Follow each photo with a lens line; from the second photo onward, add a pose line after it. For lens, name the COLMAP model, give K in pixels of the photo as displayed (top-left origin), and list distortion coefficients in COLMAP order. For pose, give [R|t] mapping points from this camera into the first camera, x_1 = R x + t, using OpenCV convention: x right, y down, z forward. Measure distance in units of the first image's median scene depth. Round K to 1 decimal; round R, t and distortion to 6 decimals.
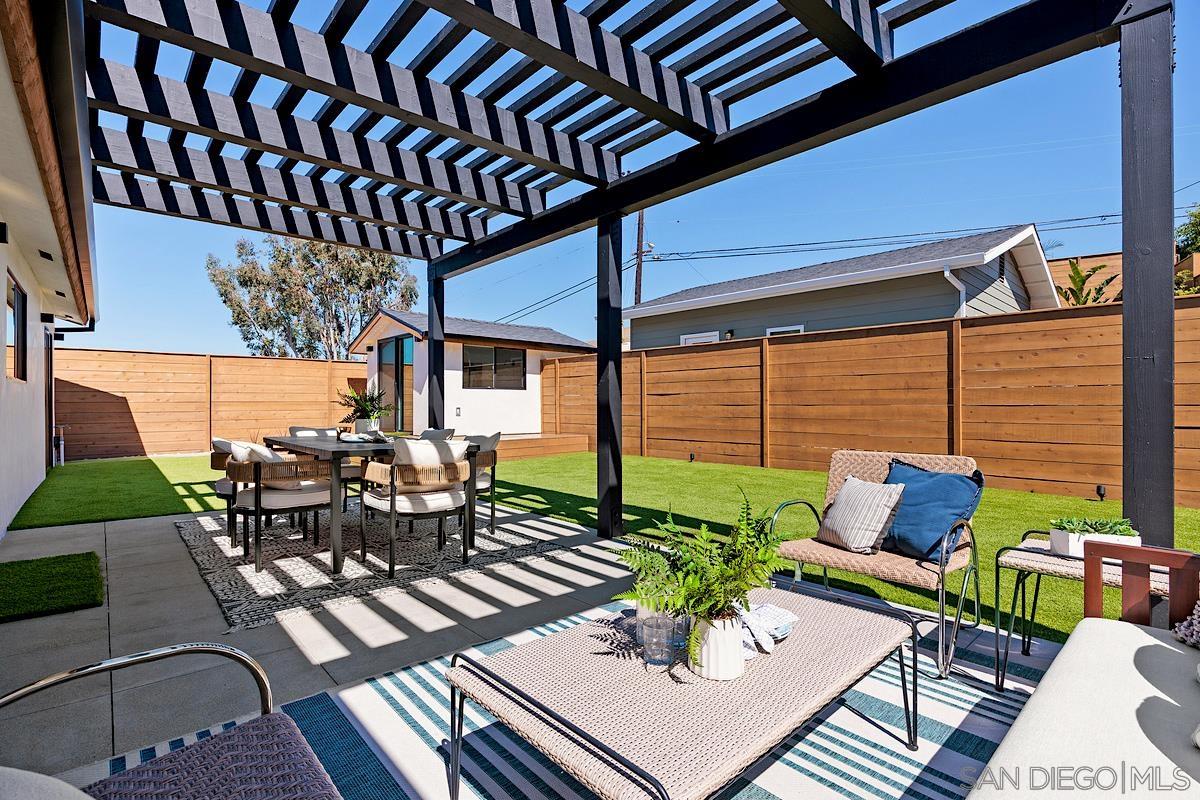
lens RADIAL K [[557.5, 0, 598.8], [0, 557.5, 403.5], [0, 0, 1]] dist [-0.020893, -0.000380]
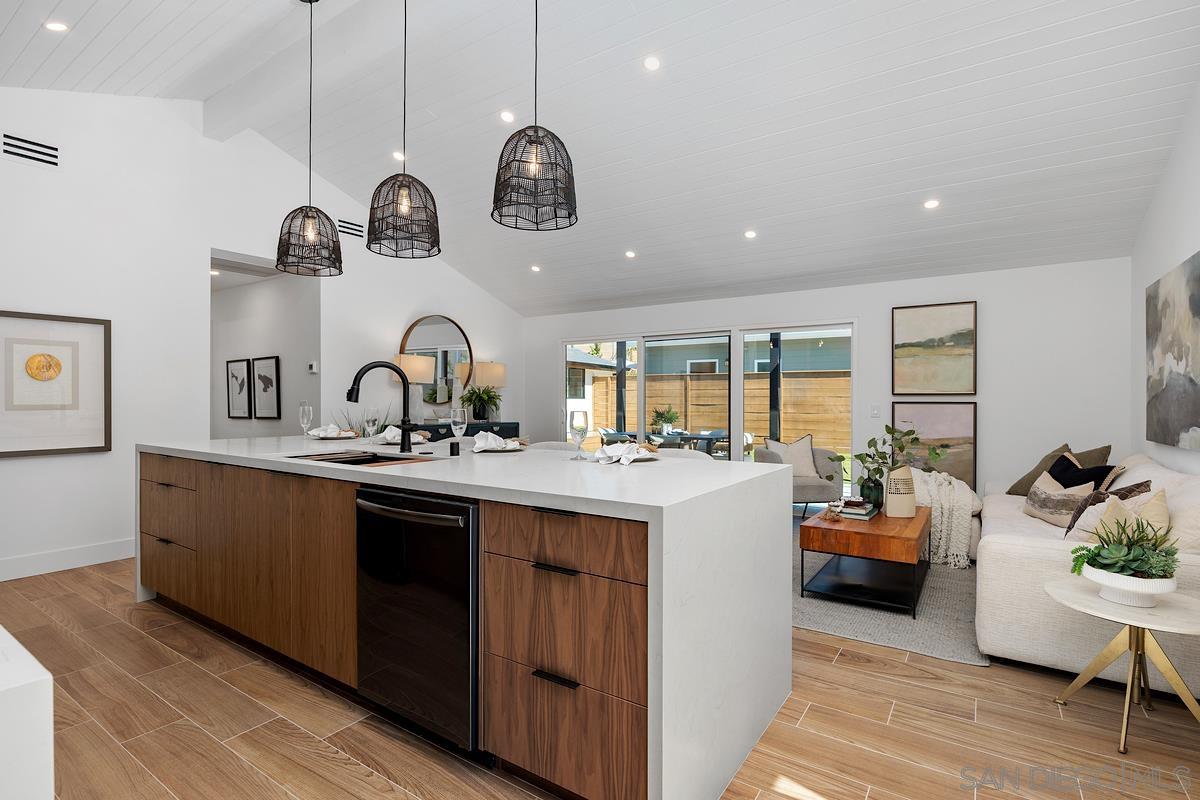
lens RADIAL K [[578.2, 0, 596.3], [0, 578.2, 400.7], [0, 0, 1]] dist [-0.003136, 0.000761]
pose [[0.971882, 0.003364, 0.235442, -0.666513], [-0.004371, 0.999983, 0.003753, -0.038876], [-0.235426, -0.004676, 0.971881, -0.570623]]
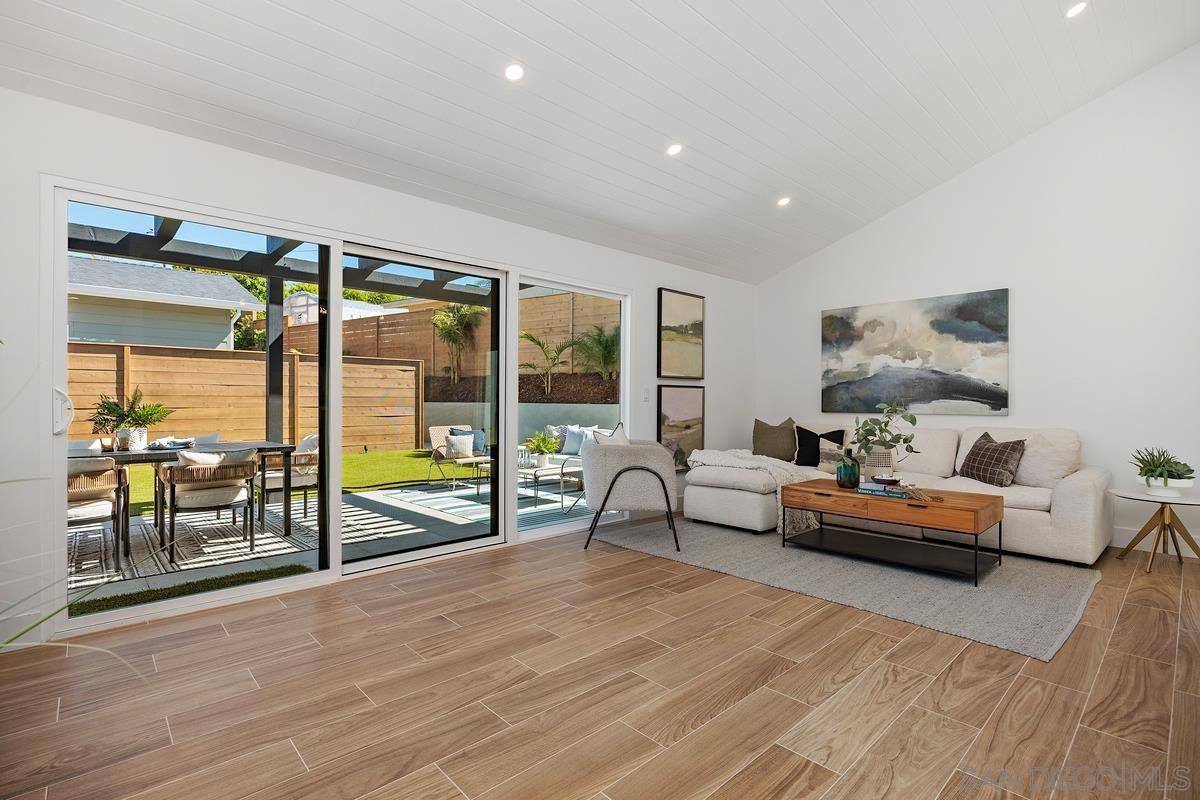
lens RADIAL K [[557.5, 0, 600.5], [0, 557.5, 401.1], [0, 0, 1]] dist [-0.020893, -0.000380]
pose [[-0.015182, -0.000751, 0.999884, -0.804857], [-0.006253, 0.999980, 0.000656, -0.017430], [-0.999865, -0.006242, -0.015187, 0.104573]]
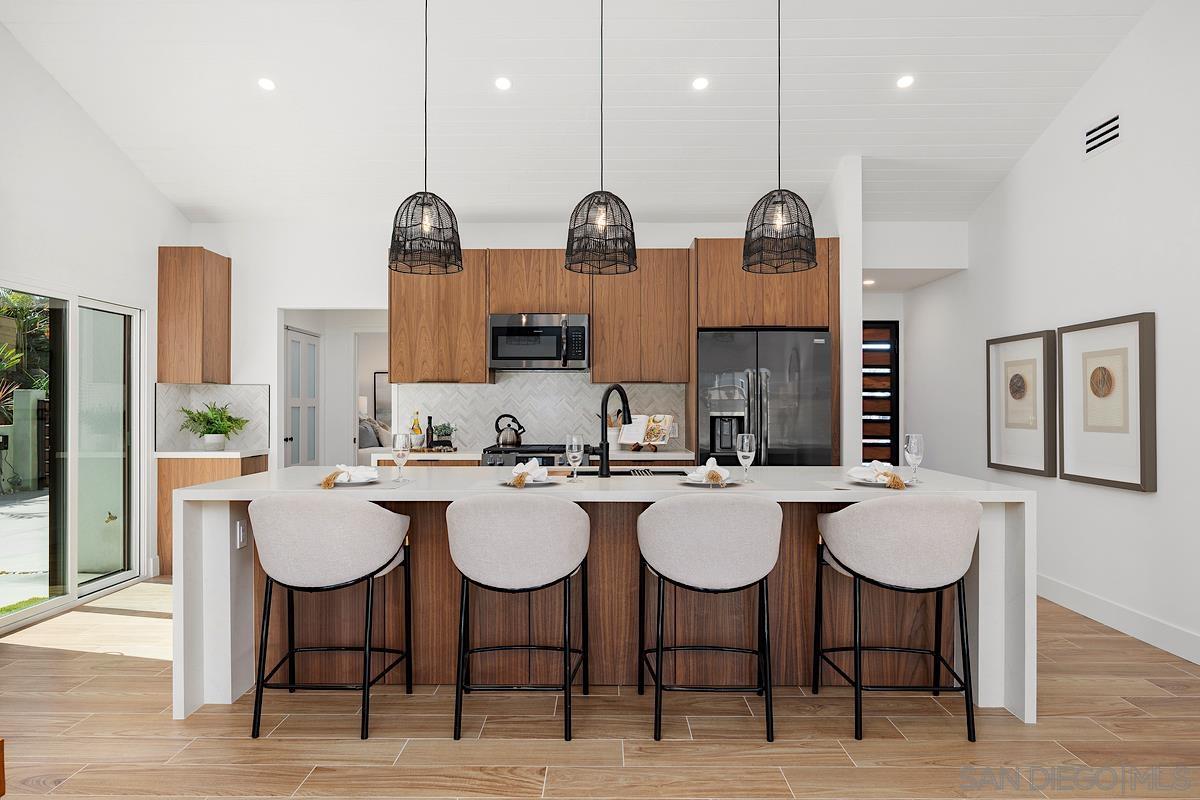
lens RADIAL K [[757.1, 0, 595.9], [0, 757.1, 402.6], [0, 0, 1]] dist [0.032589, 0.000209]
pose [[-0.678940, 0.004265, -0.734182, 0.255163], [0.010977, 0.999930, -0.004342, -0.071299], [0.734112, -0.011007, -0.678939, 1.417781]]
